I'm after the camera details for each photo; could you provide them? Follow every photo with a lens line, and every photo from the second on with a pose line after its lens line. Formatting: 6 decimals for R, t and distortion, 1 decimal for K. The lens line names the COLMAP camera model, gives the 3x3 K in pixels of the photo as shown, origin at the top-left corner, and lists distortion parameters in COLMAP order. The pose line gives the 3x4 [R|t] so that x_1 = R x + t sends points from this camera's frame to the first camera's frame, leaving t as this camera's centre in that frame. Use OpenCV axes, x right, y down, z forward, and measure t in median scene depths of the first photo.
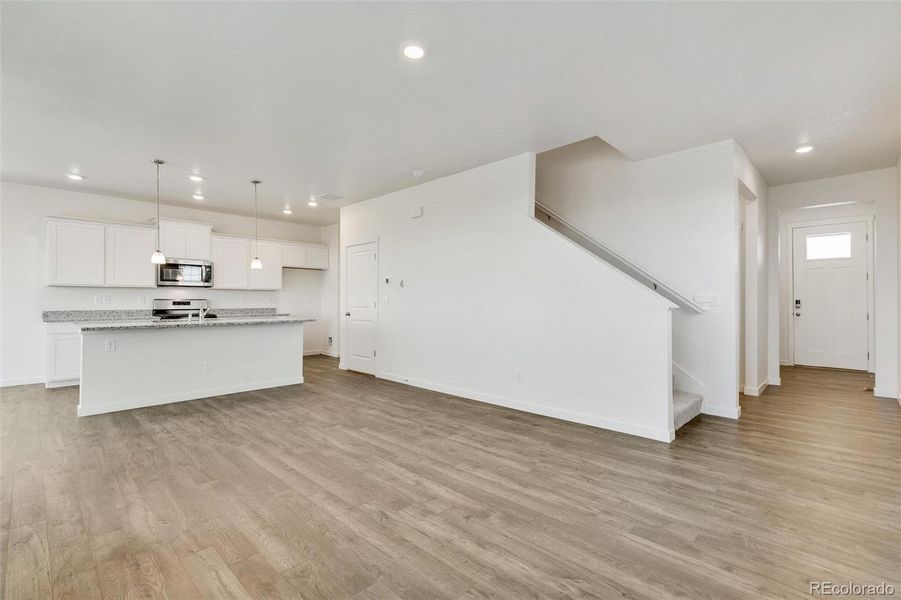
lens RADIAL K [[405.1, 0, 453.7], [0, 405.1, 297.8], [0, 0, 1]] dist [0.010623, -0.000273]
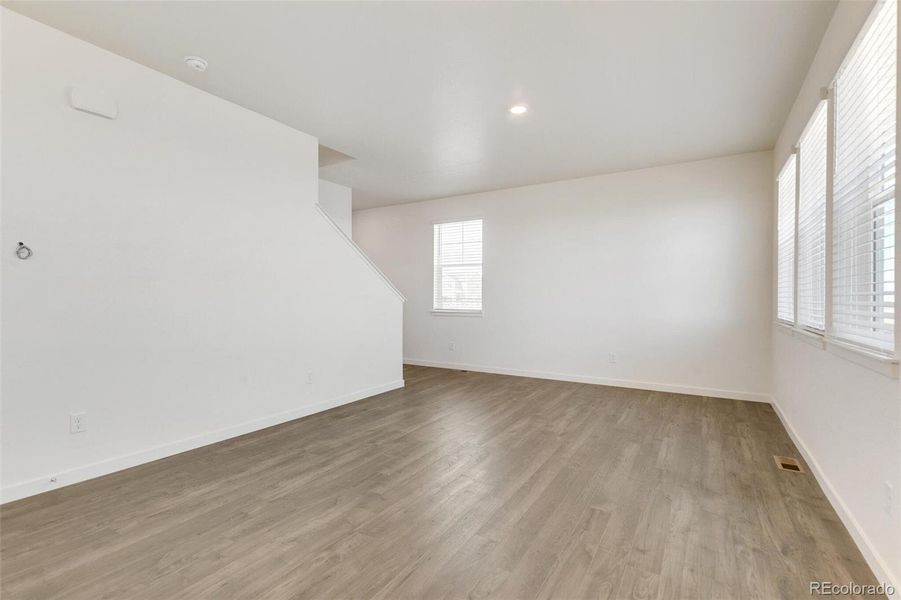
lens RADIAL K [[405.1, 0, 453.7], [0, 405.1, 297.8], [0, 0, 1]] dist [0.010623, -0.000273]
pose [[-0.210144, -0.000313, 0.977670, -0.977507], [-0.011953, 0.999926, -0.002249, 0.011320], [-0.977597, -0.012158, -0.210132, 1.060722]]
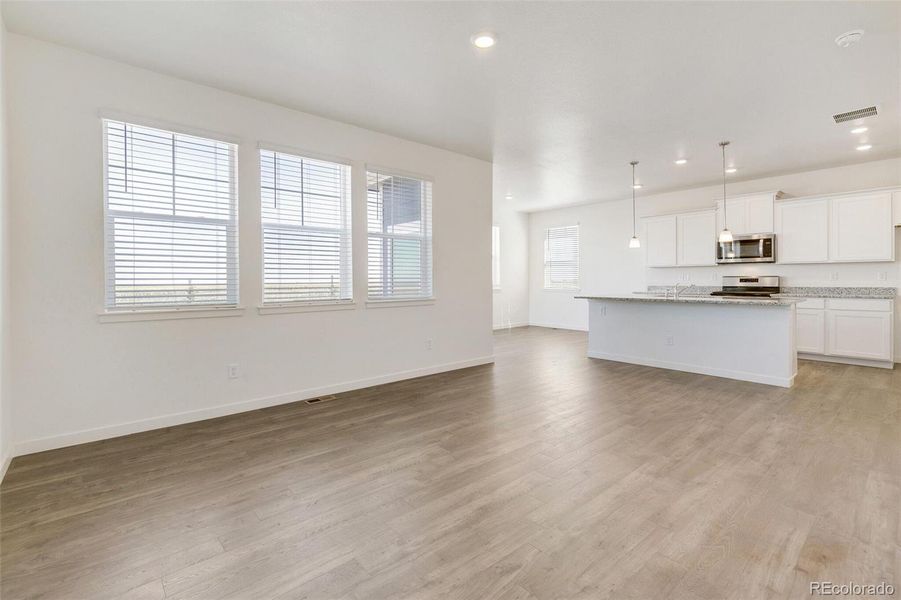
lens RADIAL K [[414.9, 0, 450.3], [0, 414.9, 281.9], [0, 0, 1]] dist [-0.001523, -0.000525]
pose [[-0.095137, 0.005113, -0.995451, 0.702985], [0.013606, 0.999900, 0.003835, 0.007567], [0.995371, -0.013179, -0.095197, 0.721606]]
